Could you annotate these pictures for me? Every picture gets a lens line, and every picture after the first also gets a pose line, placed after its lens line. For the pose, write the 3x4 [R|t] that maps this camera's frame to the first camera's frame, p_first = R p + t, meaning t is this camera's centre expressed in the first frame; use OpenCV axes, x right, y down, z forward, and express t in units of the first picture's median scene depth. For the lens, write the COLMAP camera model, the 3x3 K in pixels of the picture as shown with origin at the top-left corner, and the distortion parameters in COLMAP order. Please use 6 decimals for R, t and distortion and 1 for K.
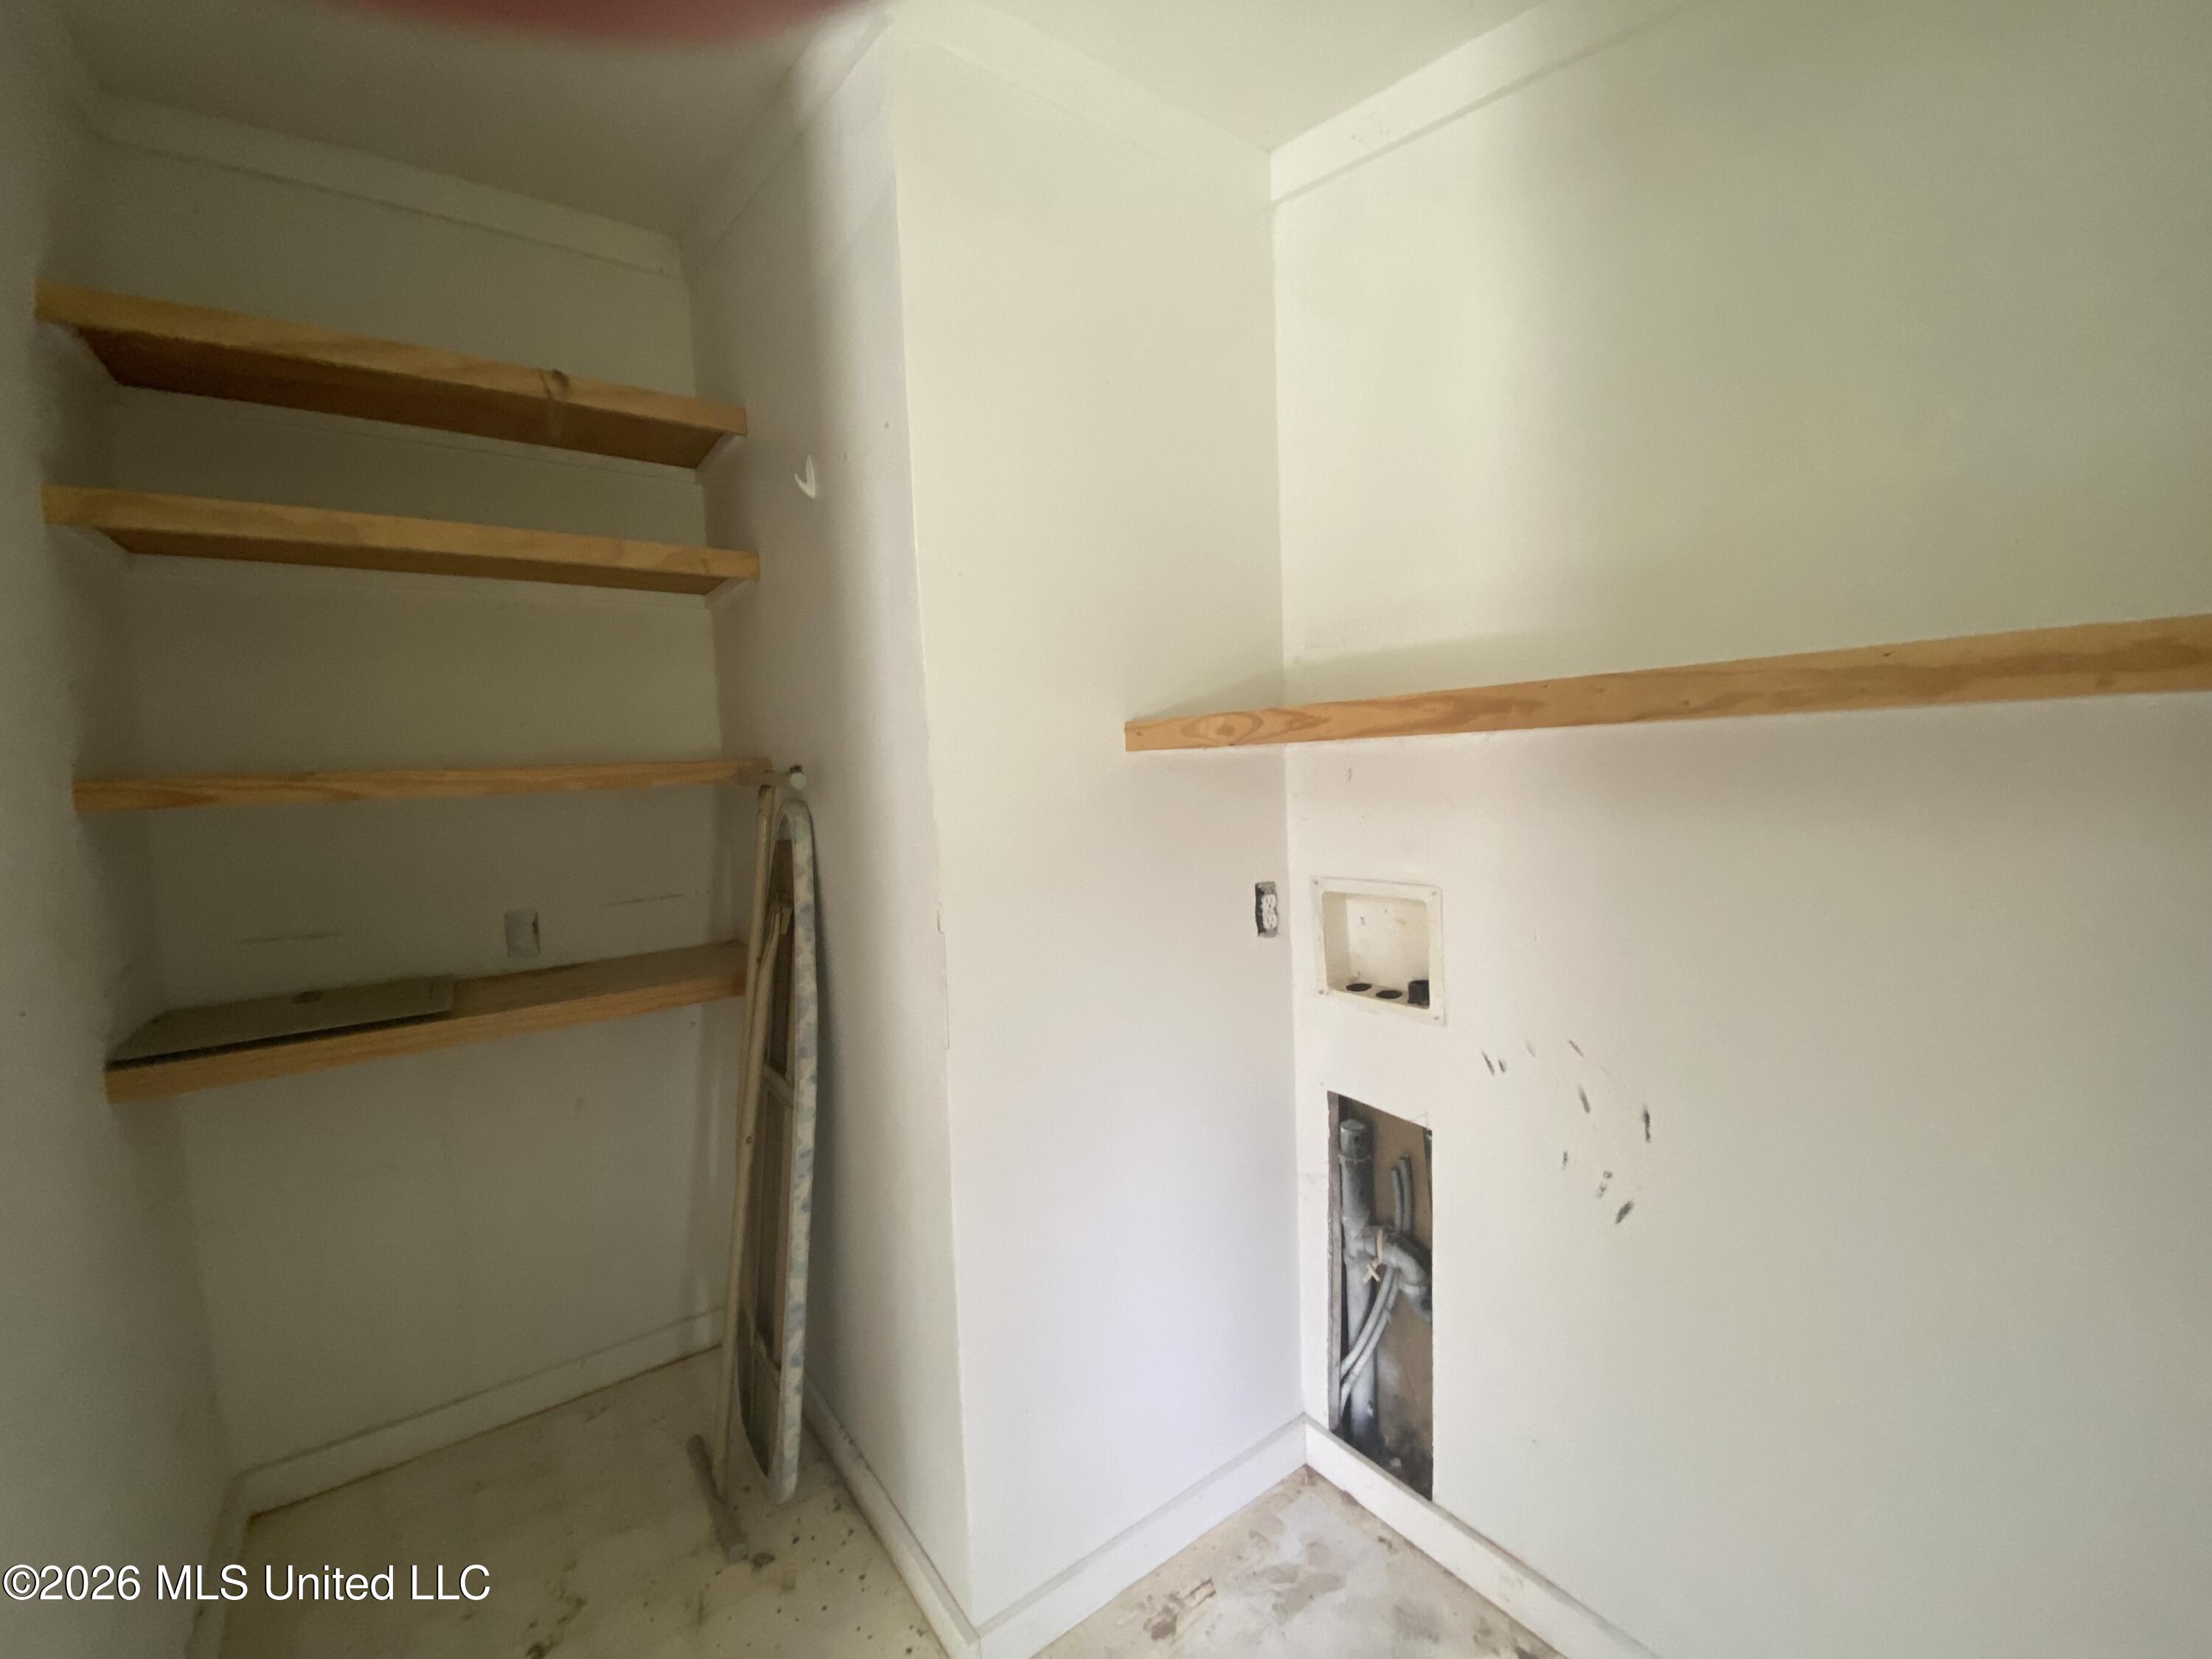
lens RADIAL K [[890.2, 0, 1106.0], [0, 890.2, 829.5], [0, 0, 1]] dist [0.013348, -0.017754]
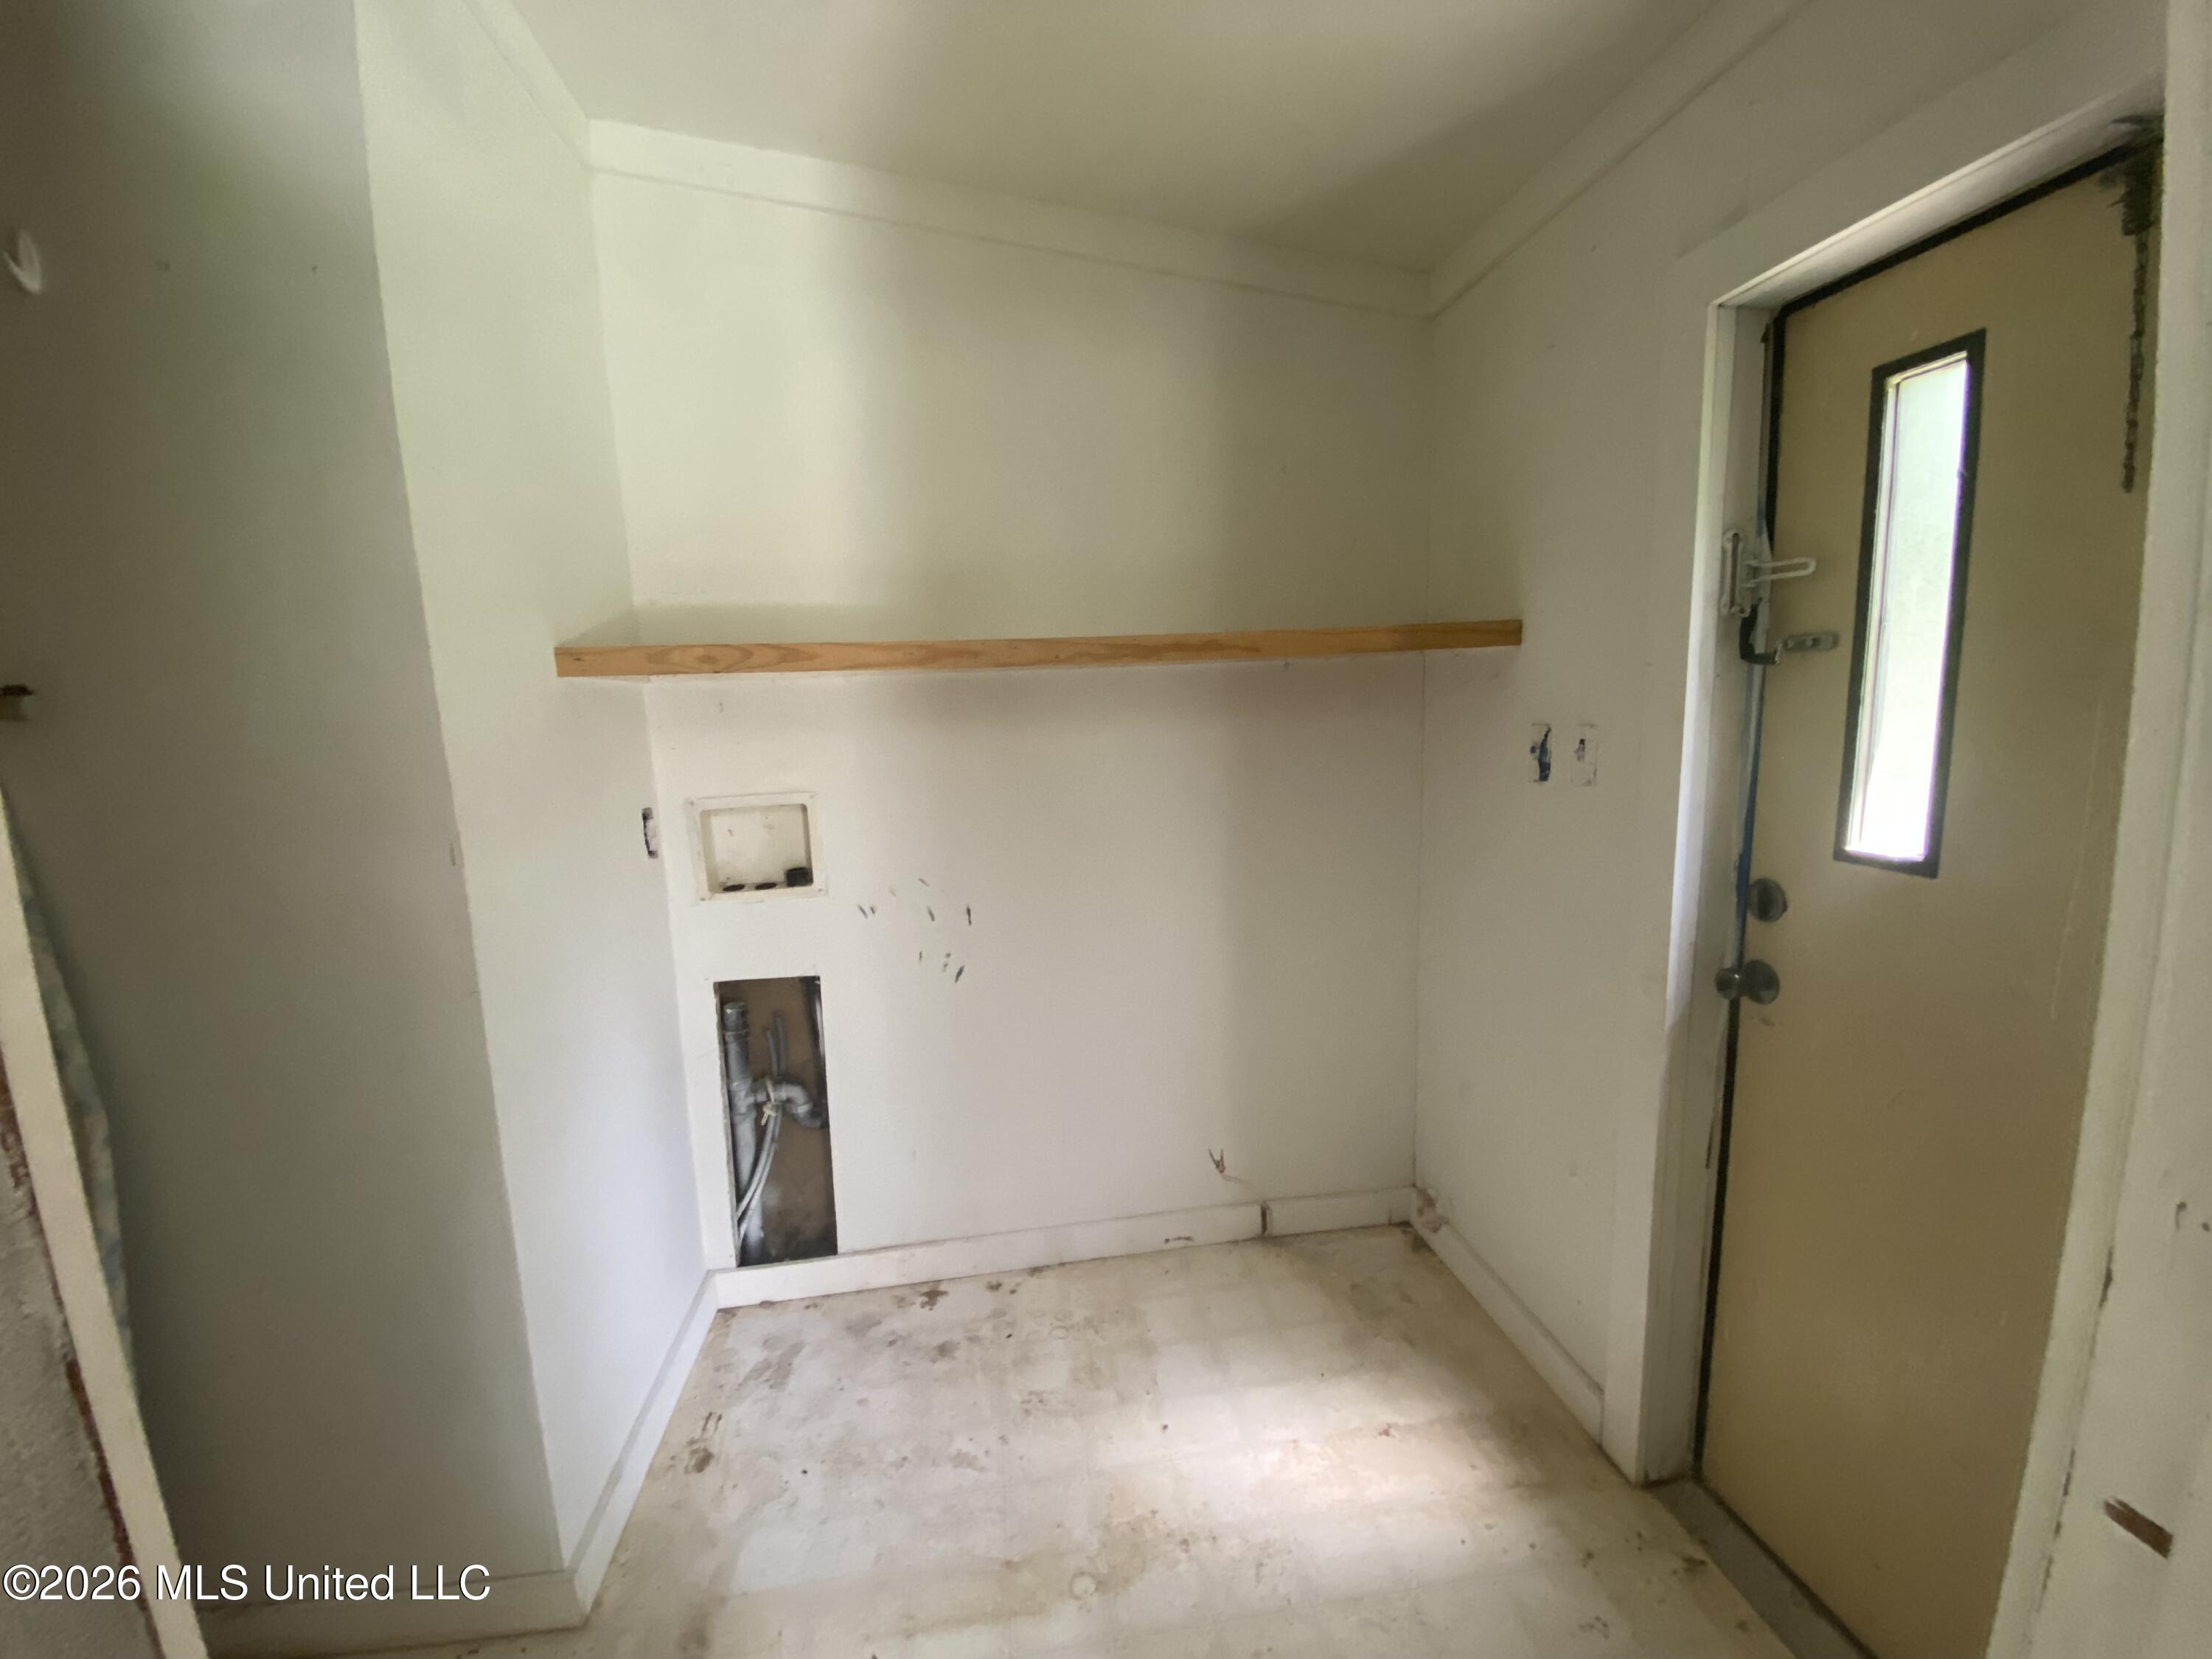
lens RADIAL K [[890.2, 0, 1106.0], [0, 890.2, 829.5], [0, 0, 1]] dist [0.013348, -0.017754]
pose [[0.468810, -0.101776, 0.877416, -0.557323], [0.077783, 0.994238, 0.073766, 0.054084], [-0.879868, 0.033666, 0.474025, -0.010939]]
